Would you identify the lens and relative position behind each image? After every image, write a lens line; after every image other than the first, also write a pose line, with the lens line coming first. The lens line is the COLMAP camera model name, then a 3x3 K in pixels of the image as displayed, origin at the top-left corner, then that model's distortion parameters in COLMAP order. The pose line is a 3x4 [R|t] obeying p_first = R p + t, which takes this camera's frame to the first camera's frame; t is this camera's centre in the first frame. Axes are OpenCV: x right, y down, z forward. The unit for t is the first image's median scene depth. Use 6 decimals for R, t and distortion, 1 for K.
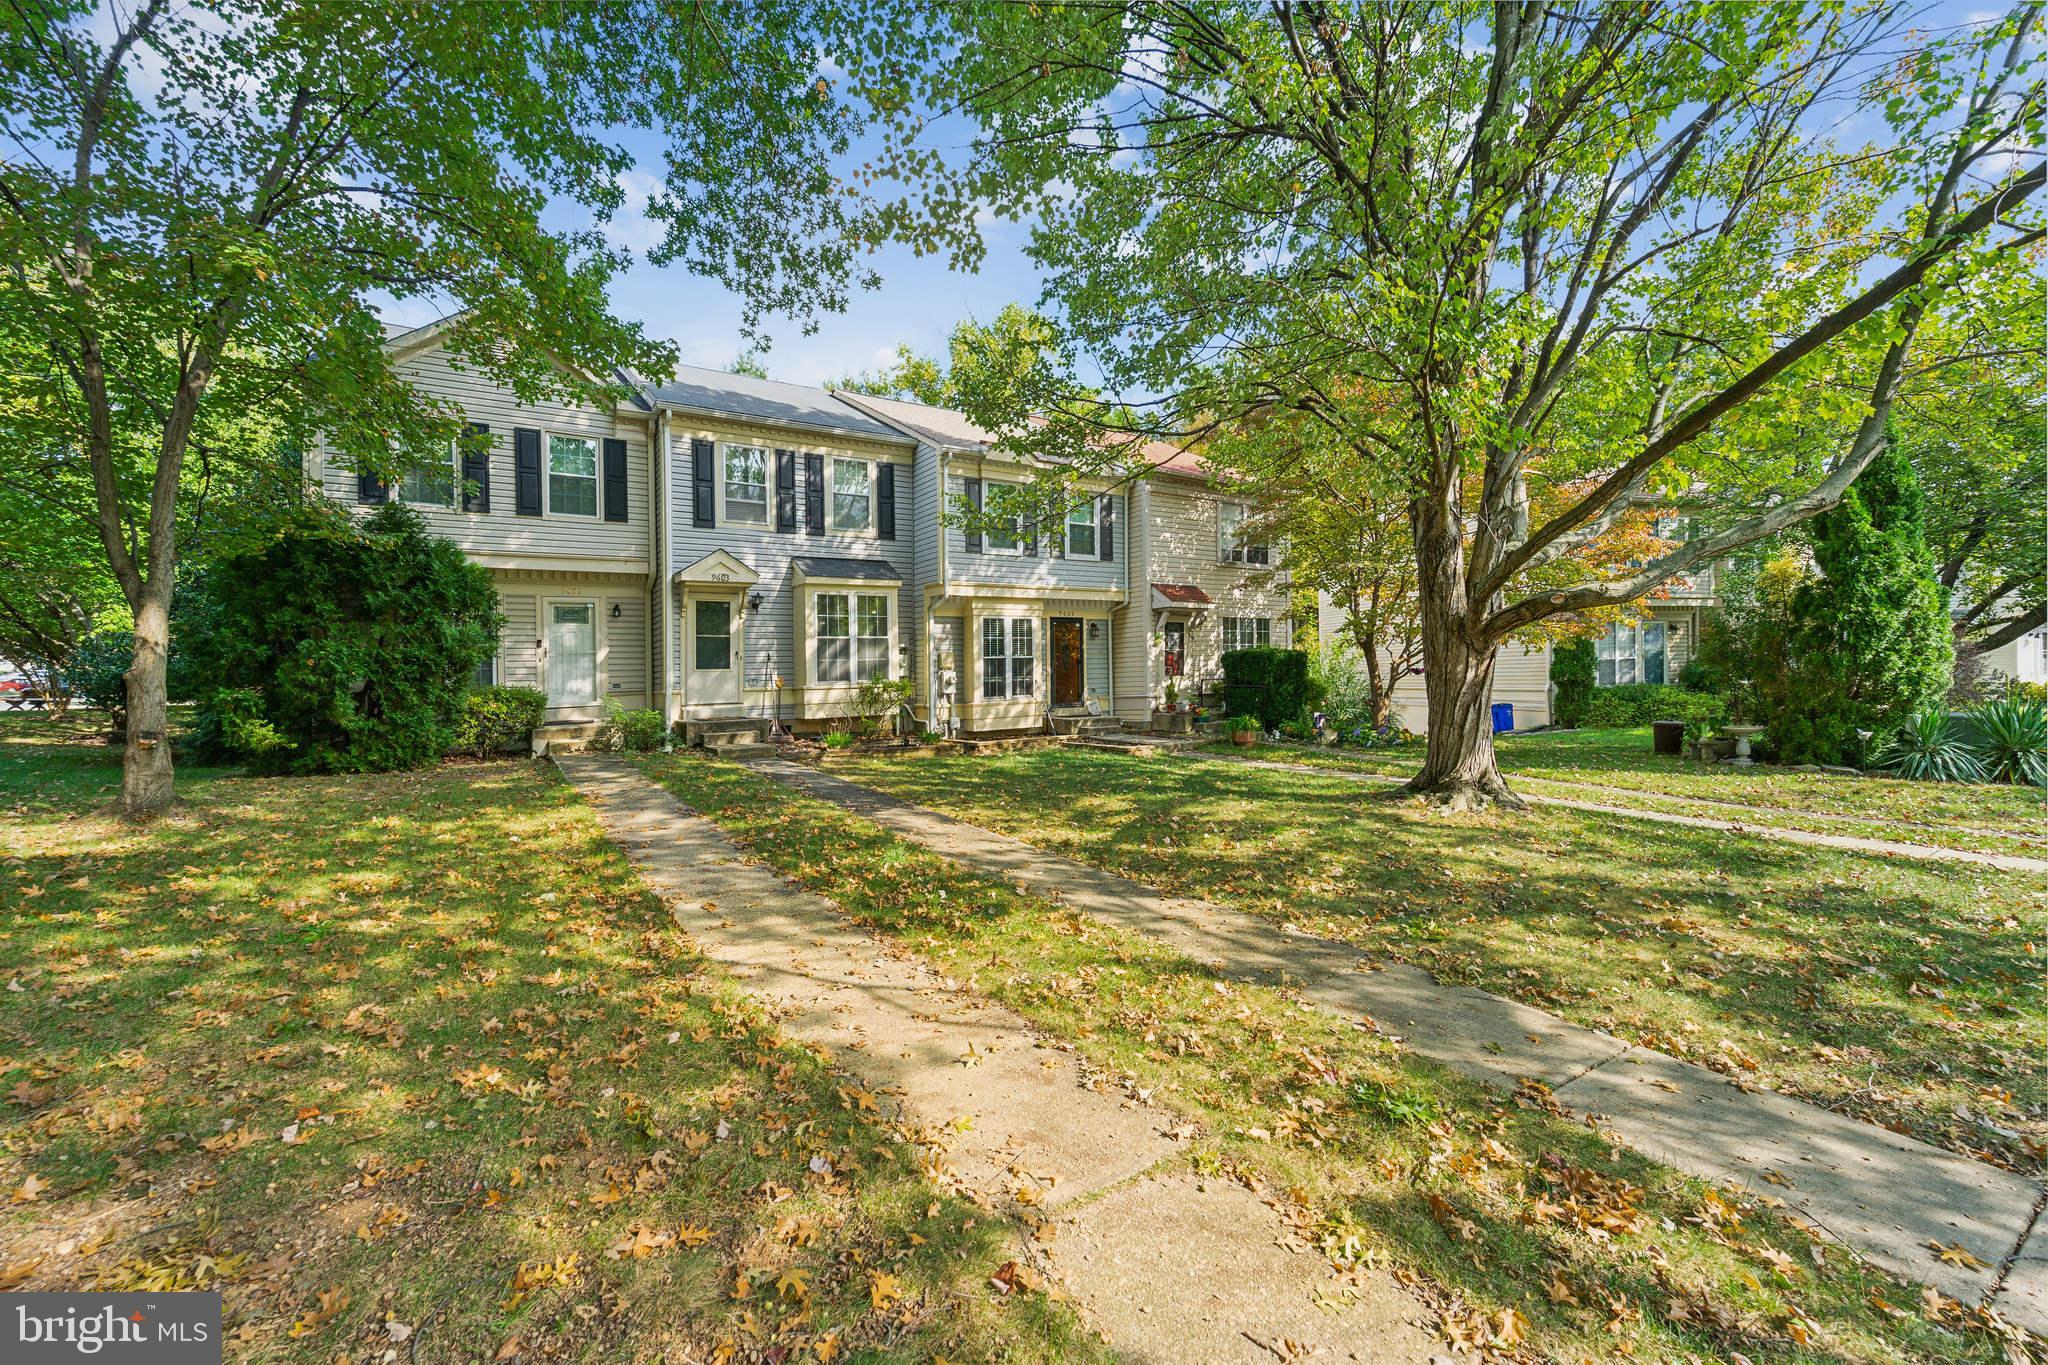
lens RADIAL K [[818.2, 0, 1024.8], [0, 818.2, 690.4], [0, 0, 1]] dist [0.000919, -0.000503]
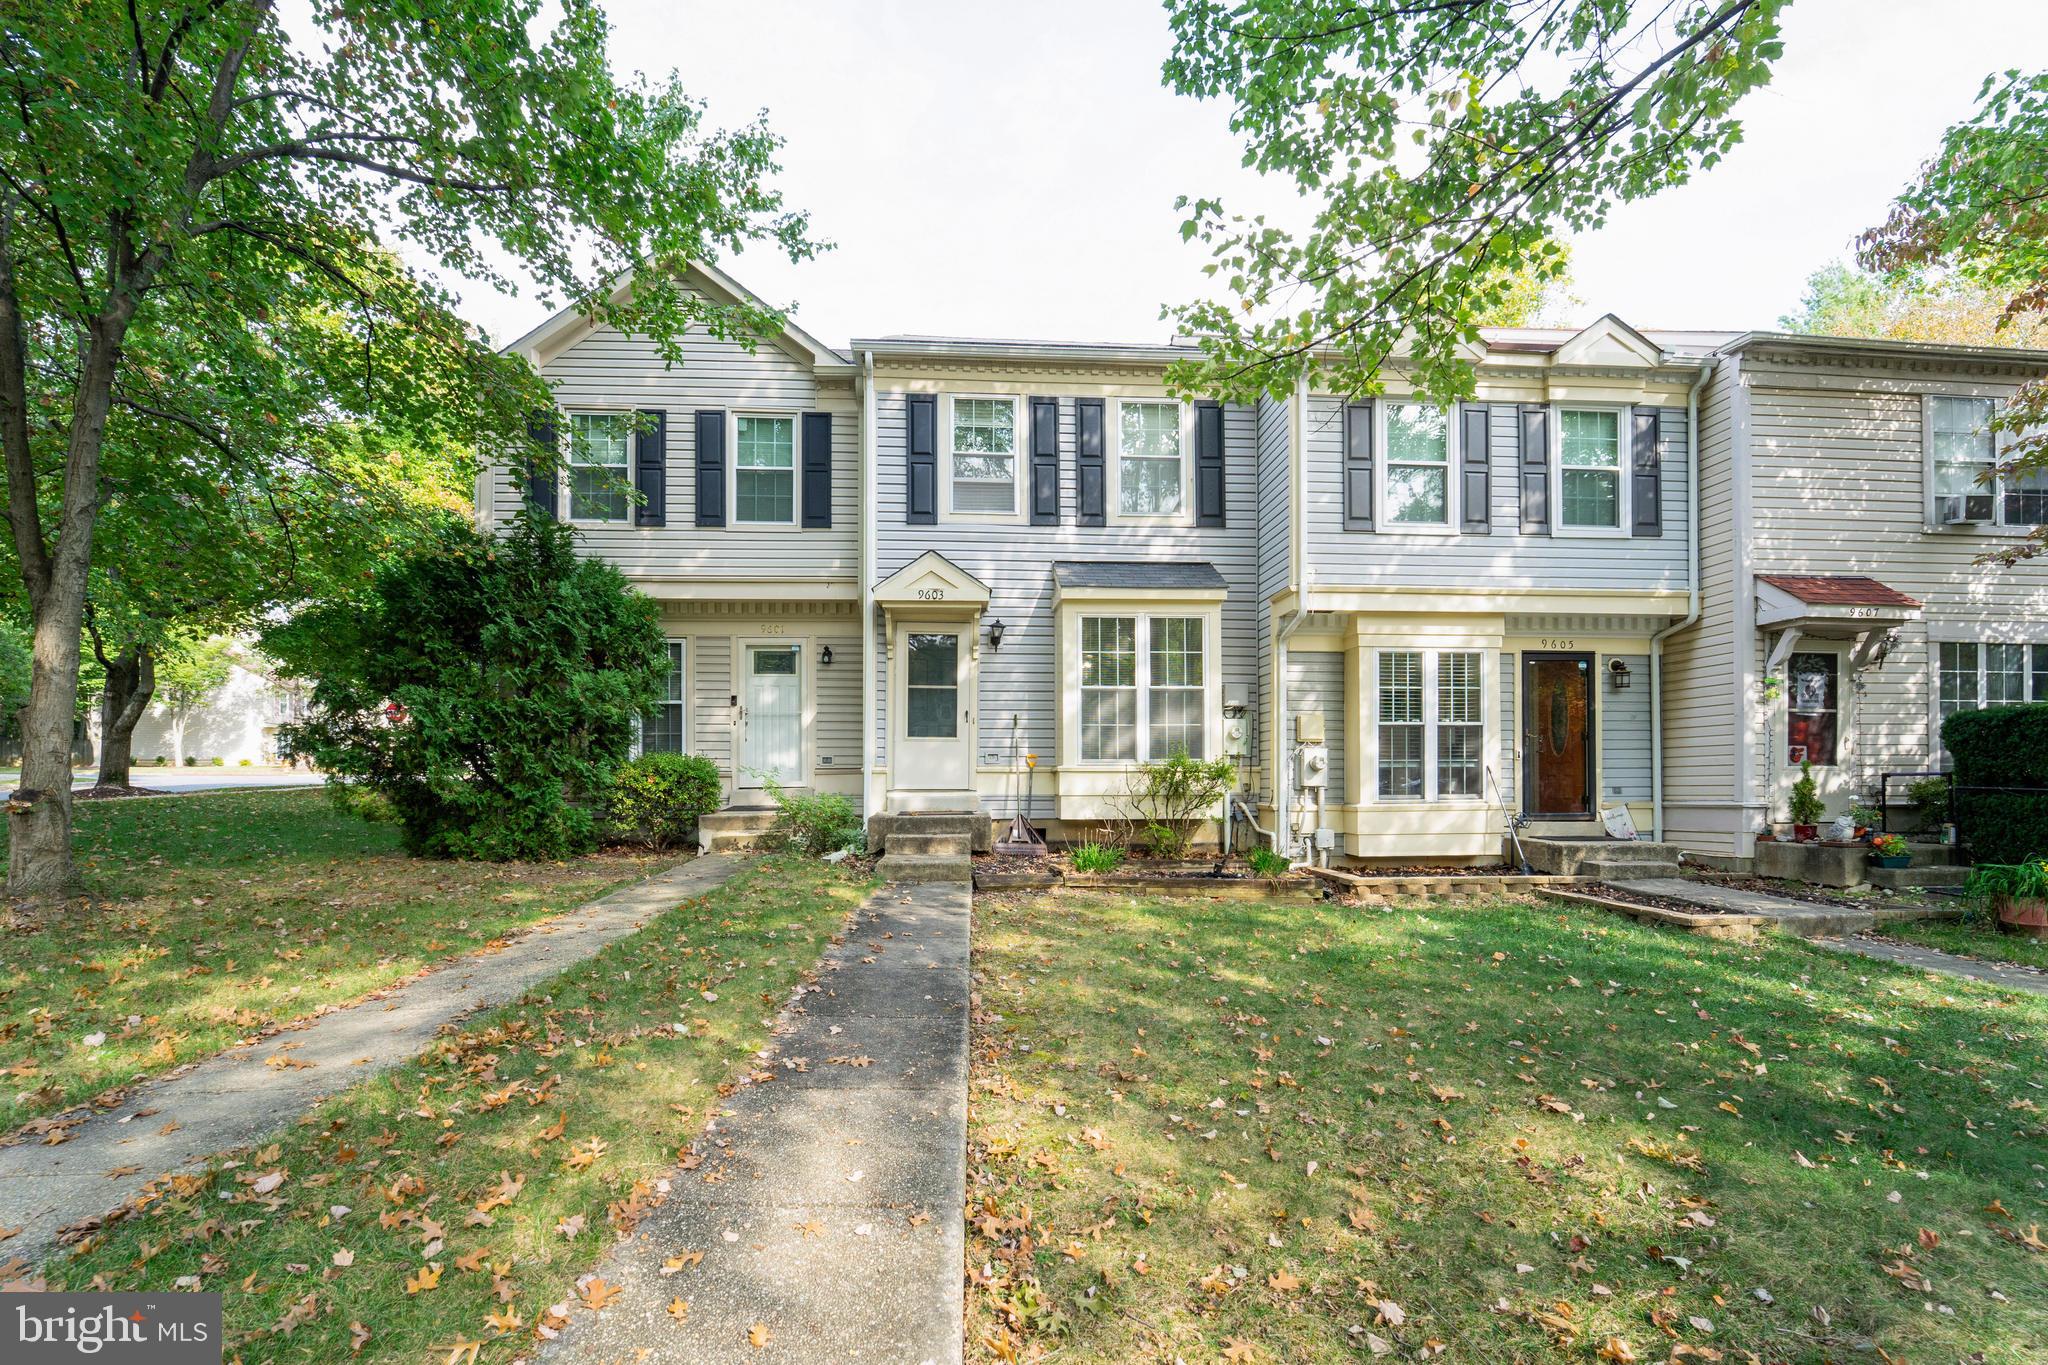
lens RADIAL K [[936.5, 0, 1025.2], [0, 936.5, 748.5], [0, 0, 1]] dist [-0.009916, -0.008593]
pose [[0.874743, 0.012082, -0.484437, 0.048207], [-0.030462, 0.999083, -0.030087, 0.003177], [0.483629, 0.041075, 0.874309, 0.345463]]
